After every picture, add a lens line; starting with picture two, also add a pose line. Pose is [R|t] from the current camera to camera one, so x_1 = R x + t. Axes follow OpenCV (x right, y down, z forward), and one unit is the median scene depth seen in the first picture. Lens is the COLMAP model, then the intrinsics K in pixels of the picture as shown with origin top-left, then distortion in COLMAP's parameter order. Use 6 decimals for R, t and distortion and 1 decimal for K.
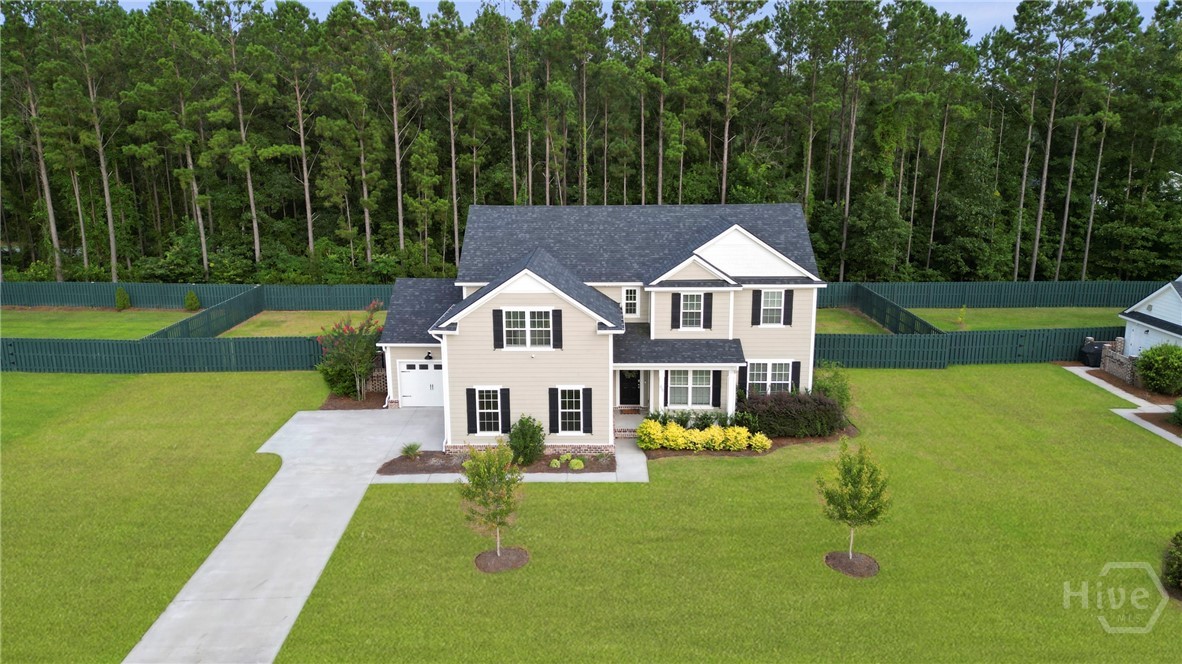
lens RADIAL K [[829.9, 0, 585.4], [0, 829.9, 332.1], [0, 0, 1]] dist [0.066034, -0.059842]
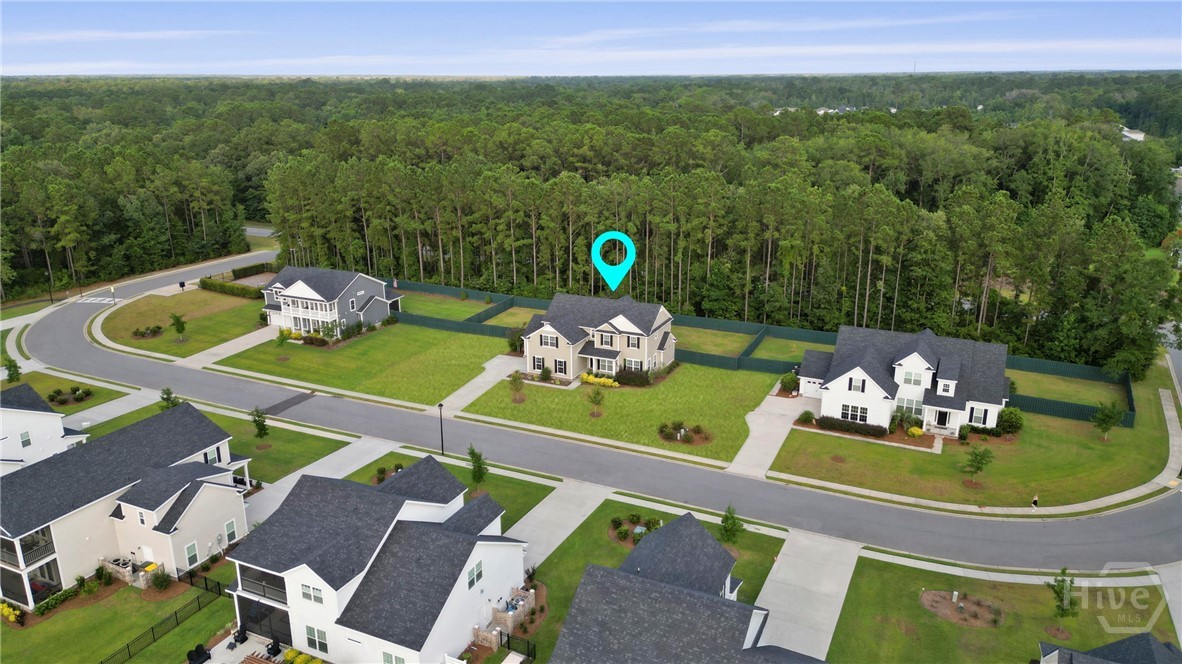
lens RADIAL K [[829.9, 0, 585.4], [0, 829.9, 332.1], [0, 0, 1]] dist [0.066034, -0.059842]
pose [[0.912665, 0.122736, -0.389843, 1.264925], [-0.092742, 0.991154, 0.094930, -0.344453], [0.398046, -0.050484, 0.915975, -1.868020]]
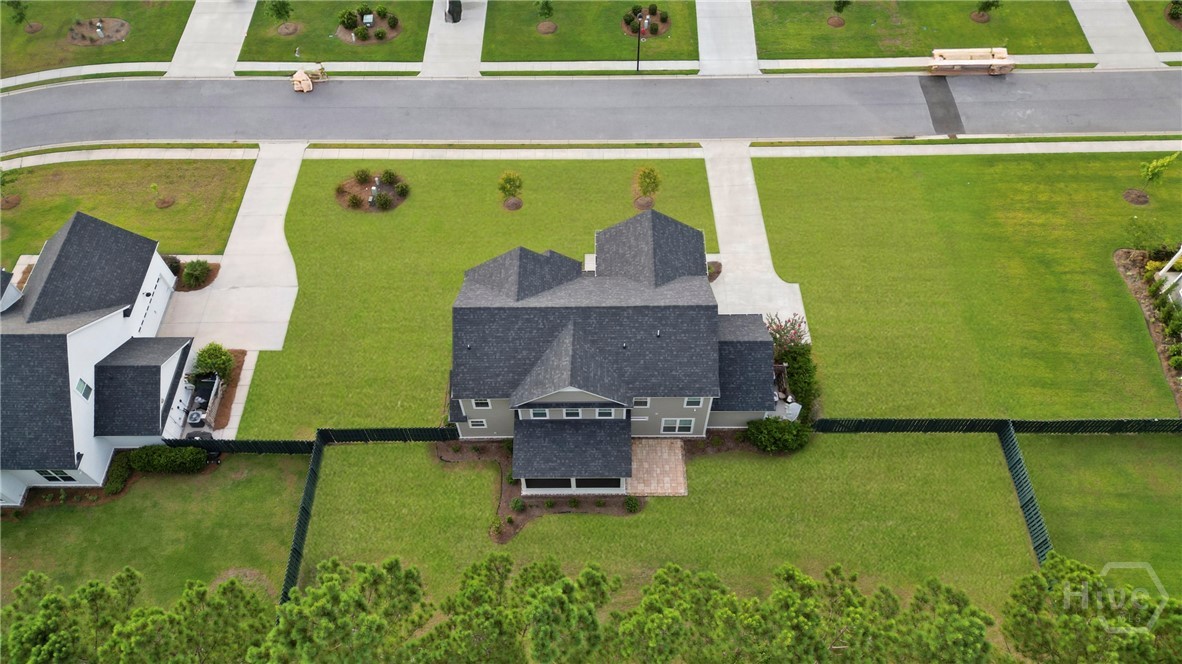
lens RADIAL K [[829.9, 0, 585.4], [0, 829.9, 332.1], [0, 0, 1]] dist [0.066034, -0.059842]
pose [[-0.999518, 0.027645, 0.014114, 0.055601], [0.023046, 0.356383, 0.934056, -1.468488], [0.020792, 0.933931, -0.356848, 1.647419]]
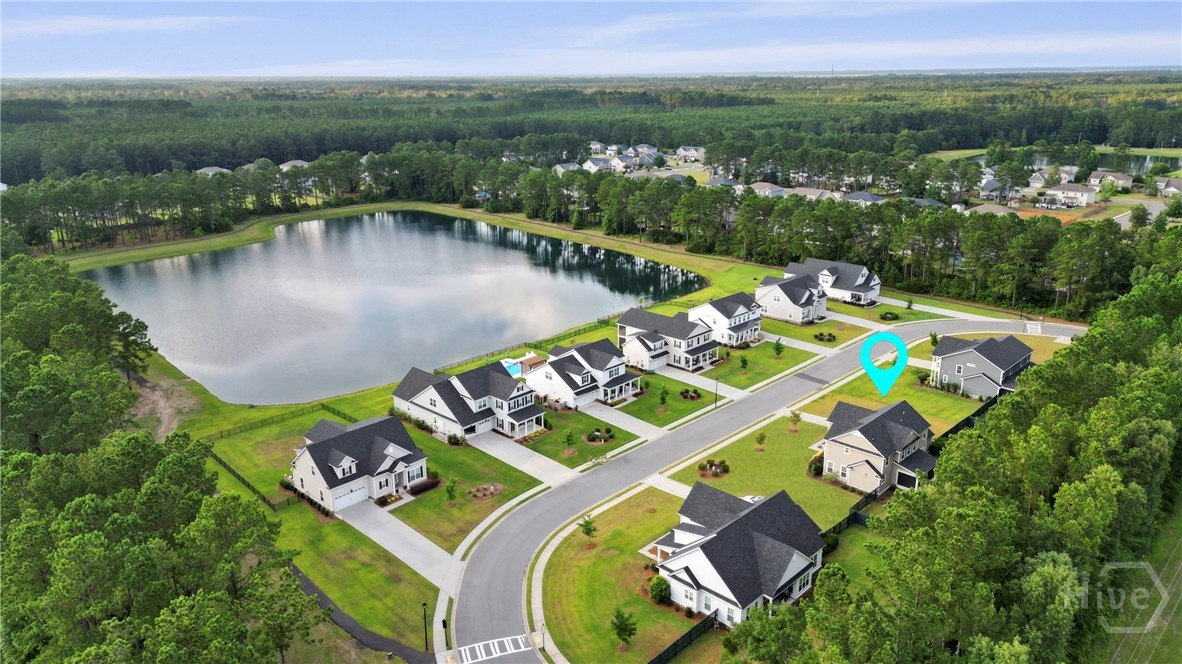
lens RADIAL K [[829.9, 0, 585.4], [0, 829.9, 332.1], [0, 0, 1]] dist [0.066034, -0.059842]
pose [[-0.684917, 0.235645, -0.689464, 3.385938], [-0.152084, 0.879180, 0.451568, -1.949089], [0.712572, 0.414143, -0.566327, 2.106093]]
